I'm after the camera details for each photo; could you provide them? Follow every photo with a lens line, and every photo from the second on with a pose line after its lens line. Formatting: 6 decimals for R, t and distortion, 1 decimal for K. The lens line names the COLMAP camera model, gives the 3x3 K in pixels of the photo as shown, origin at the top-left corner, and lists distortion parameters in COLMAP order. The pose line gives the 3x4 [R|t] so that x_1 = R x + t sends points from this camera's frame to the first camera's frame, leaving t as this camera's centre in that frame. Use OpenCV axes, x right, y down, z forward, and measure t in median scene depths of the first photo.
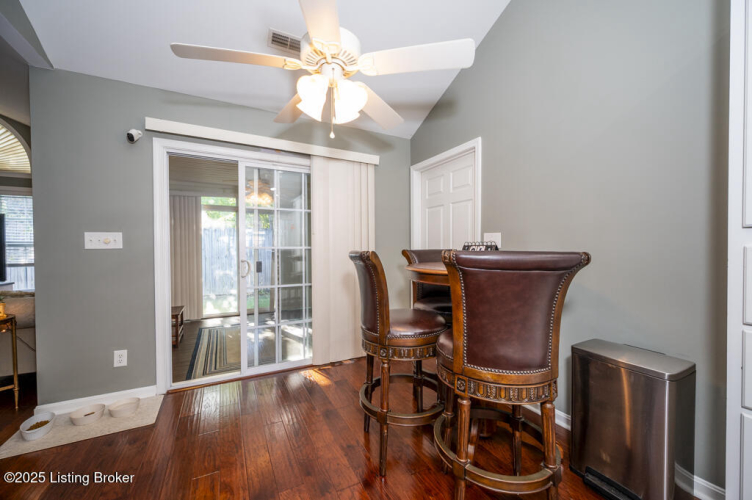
lens RADIAL K [[293.3, 0, 374.9], [0, 293.3, 252.5], [0, 0, 1]] dist [-0.003939, -0.000494]
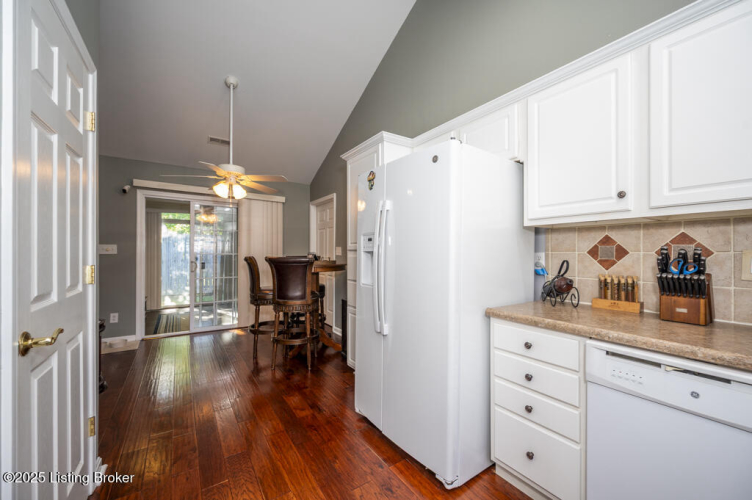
lens RADIAL K [[293.3, 0, 378.4], [0, 293.3, 252.3], [0, 0, 1]] dist [-0.003939, -0.000494]
pose [[0.992949, 0.008268, 0.118253, 0.326290], [-0.005730, 0.999746, -0.021785, 0.003240], [-0.118403, 0.020954, 0.992745, -0.628255]]
